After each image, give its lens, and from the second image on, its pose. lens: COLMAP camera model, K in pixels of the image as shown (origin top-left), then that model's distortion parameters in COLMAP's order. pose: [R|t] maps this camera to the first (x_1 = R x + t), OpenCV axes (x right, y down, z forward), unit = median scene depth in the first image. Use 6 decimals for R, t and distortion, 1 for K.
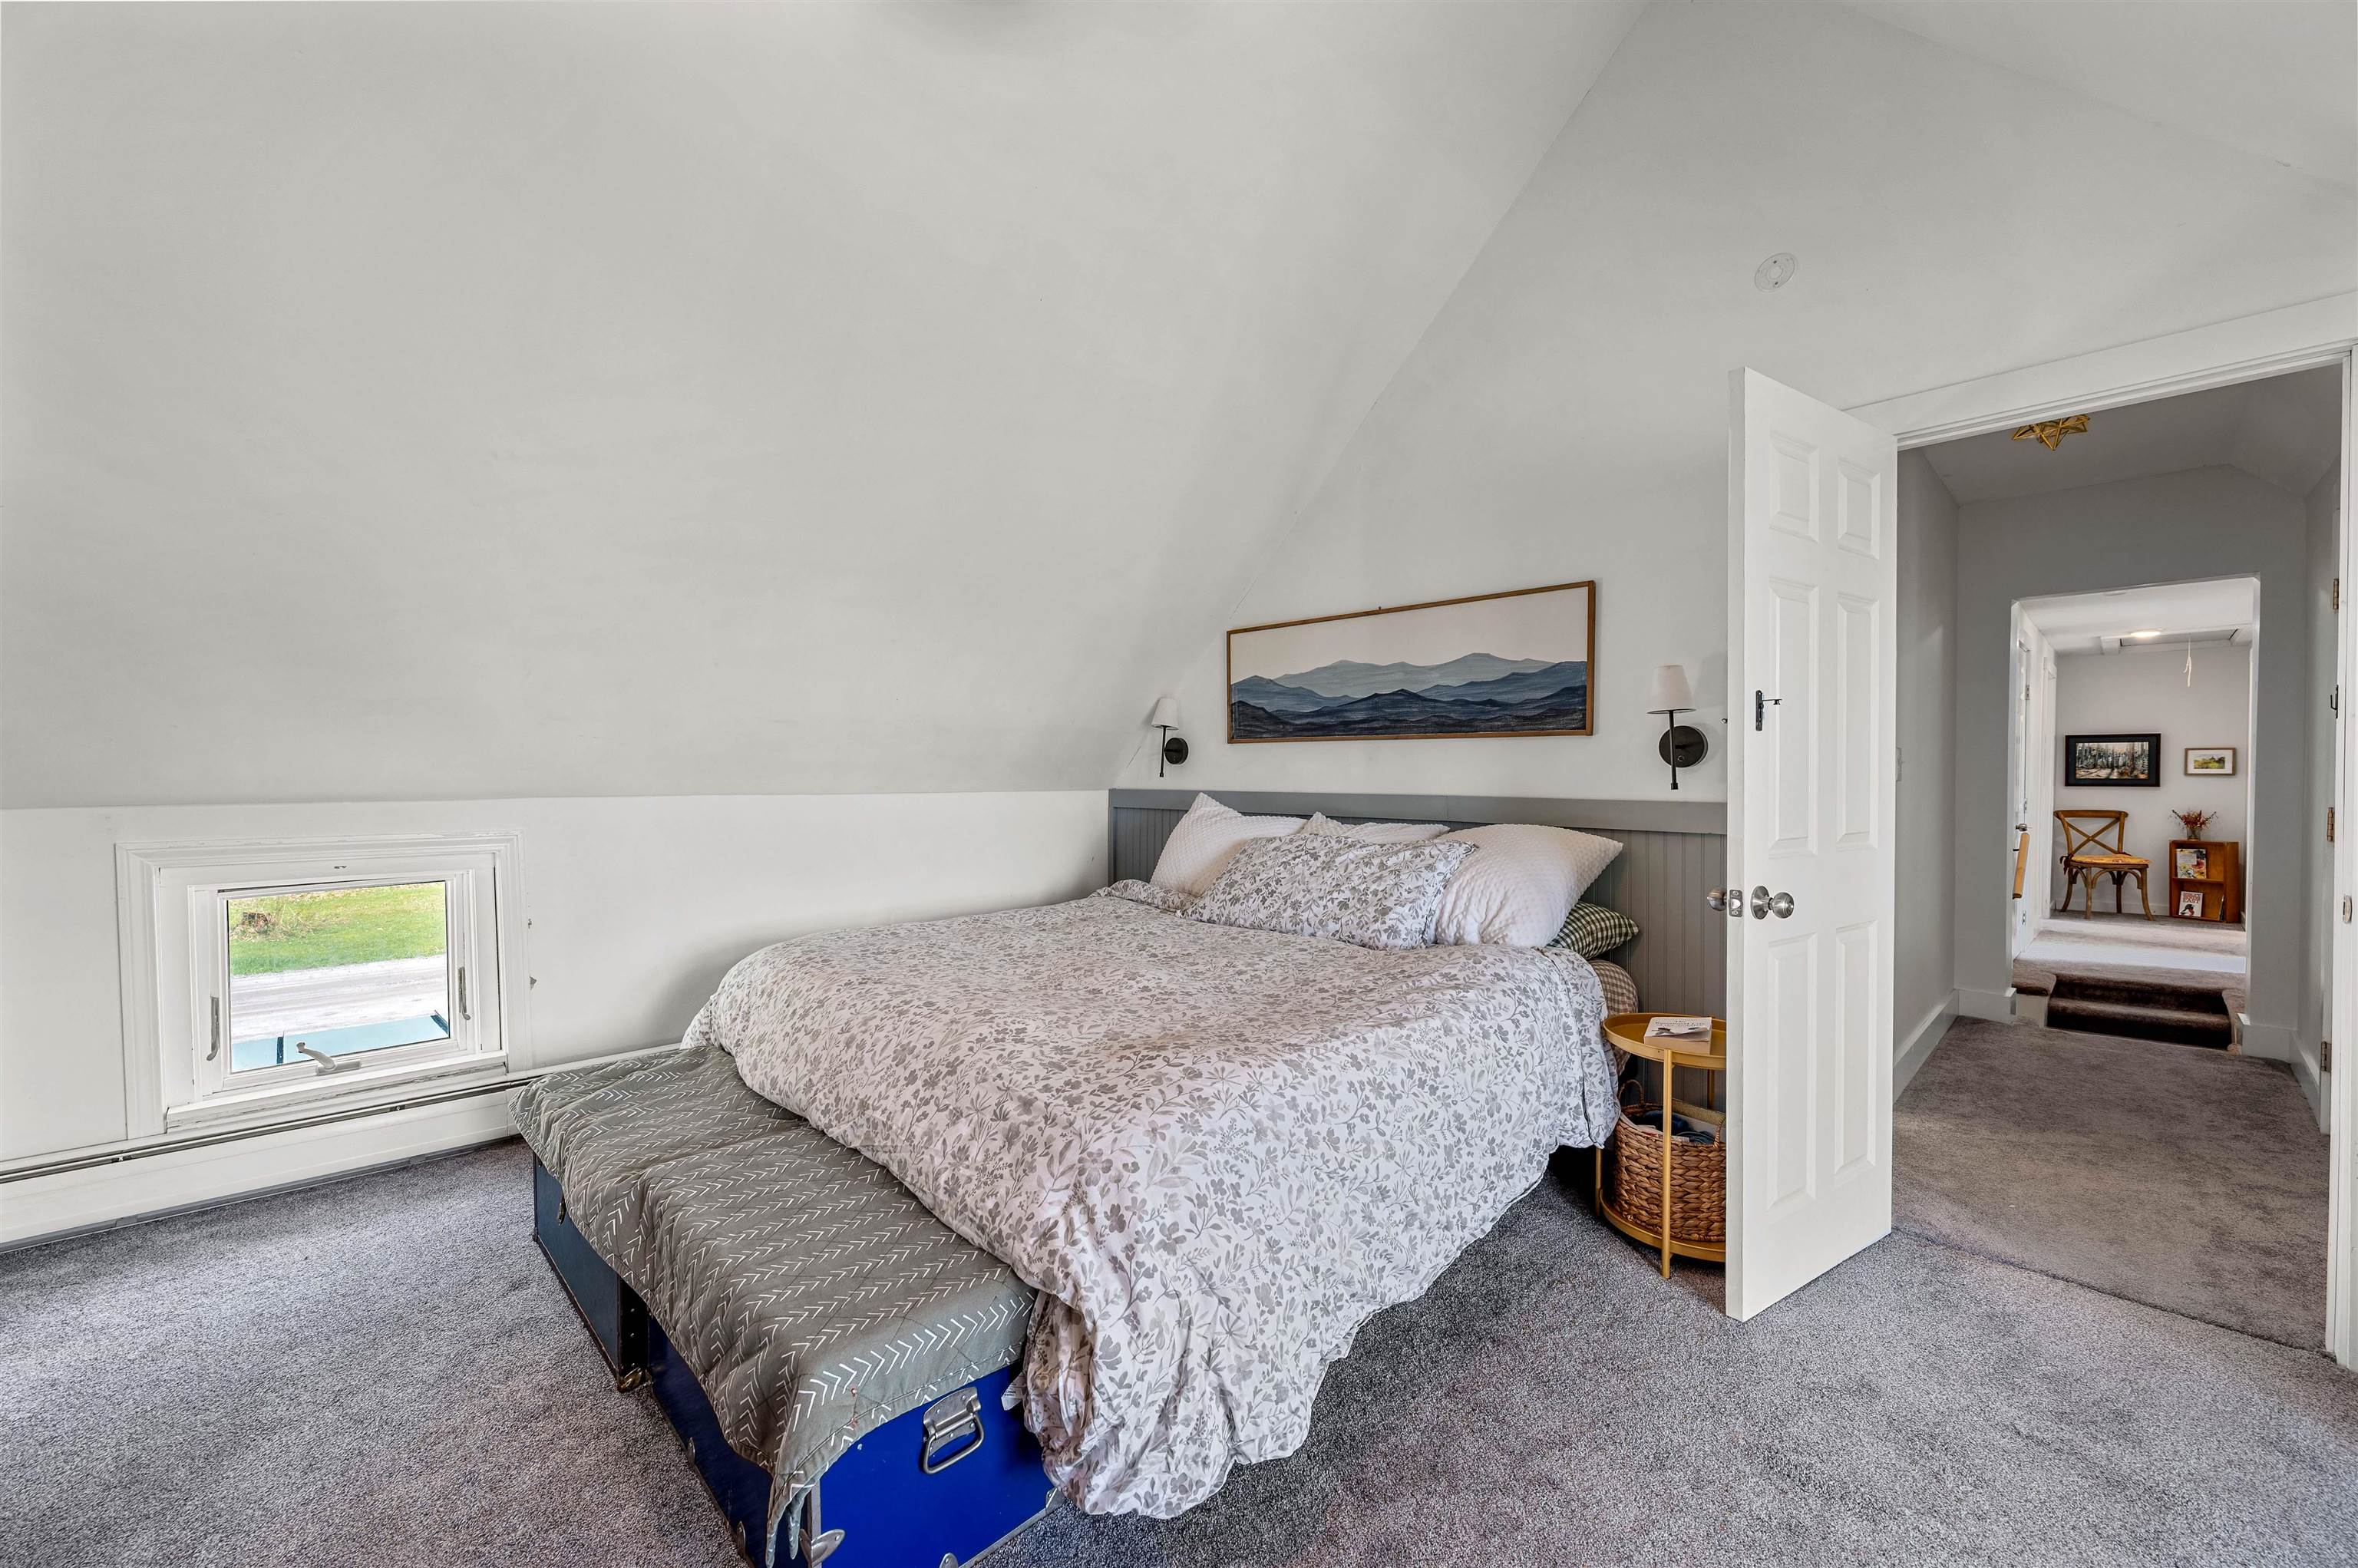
lens RADIAL K [[942.5, 0, 1174.4], [0, 942.5, 791.4], [0, 0, 1]] dist [0.002708, 0.000349]
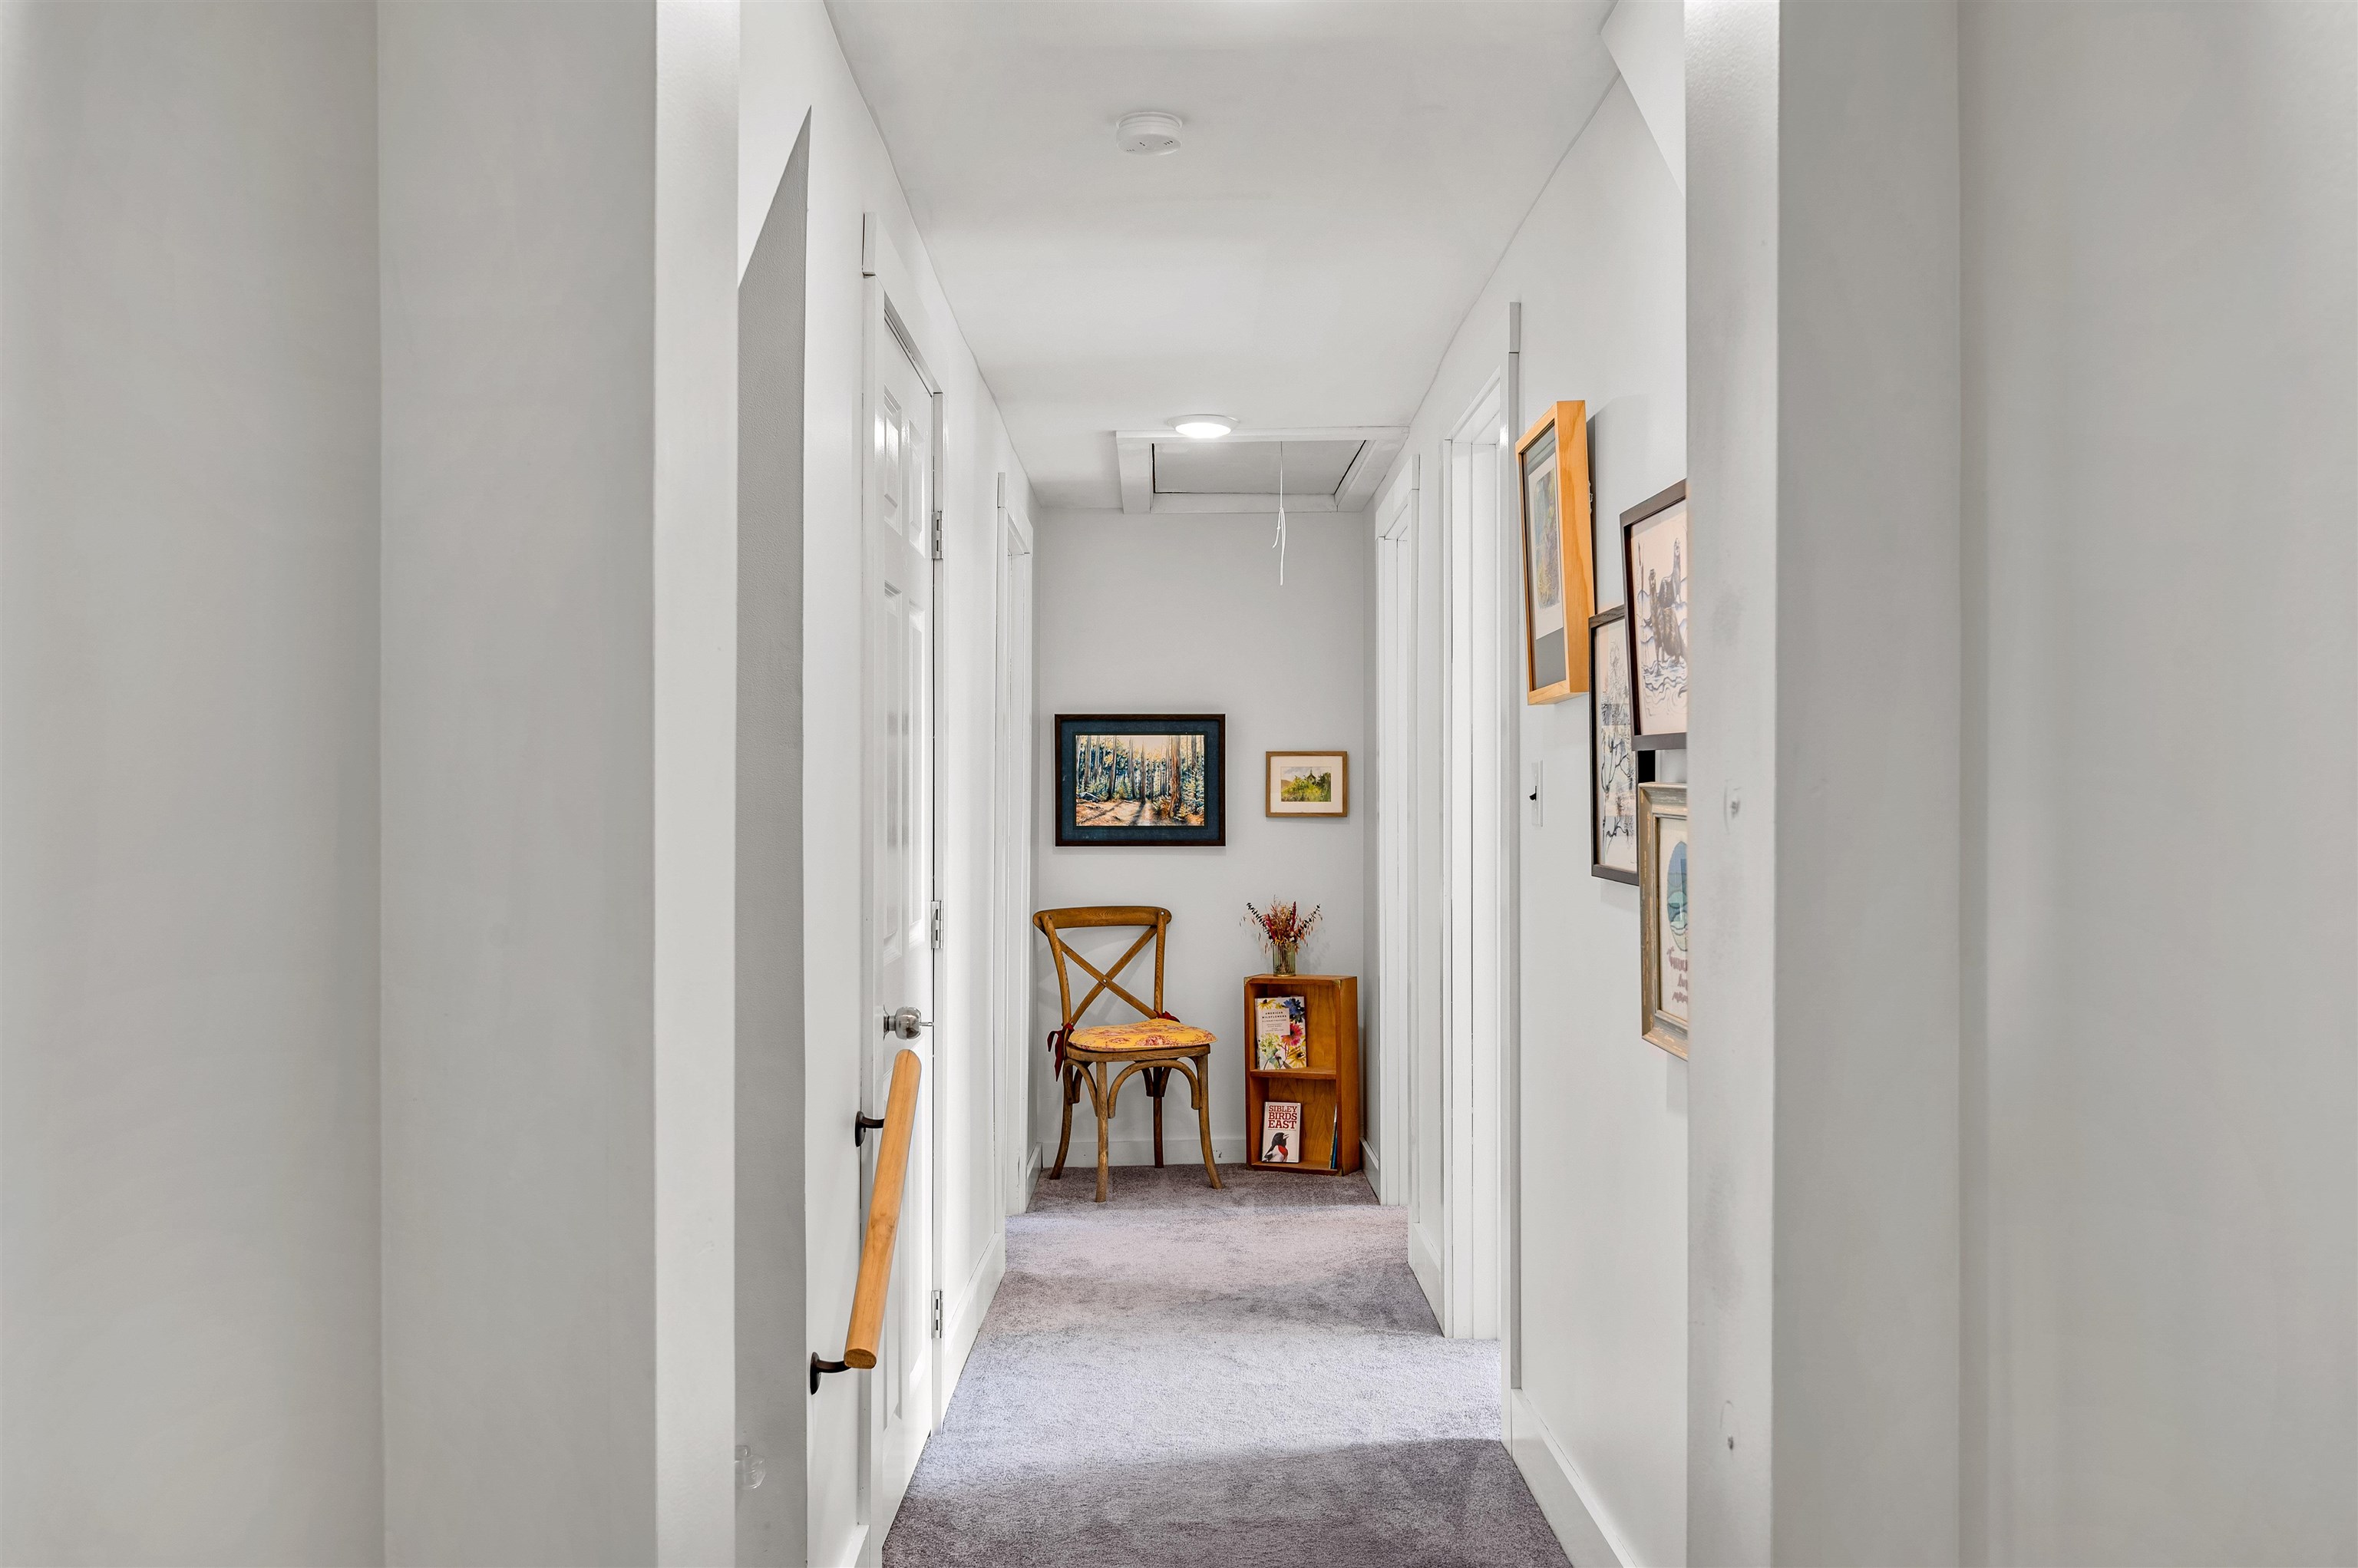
lens RADIAL K [[2034.4, 0, 1178.9], [0, 2034.4, 787.2], [0, 0, 1]] dist [-0.003687, -0.001227]
pose [[0.694622, 0.011264, 0.719287, 0.400289], [0.013914, 0.999480, -0.029088, -0.004901], [-0.719241, 0.030214, 0.694104, 0.407793]]
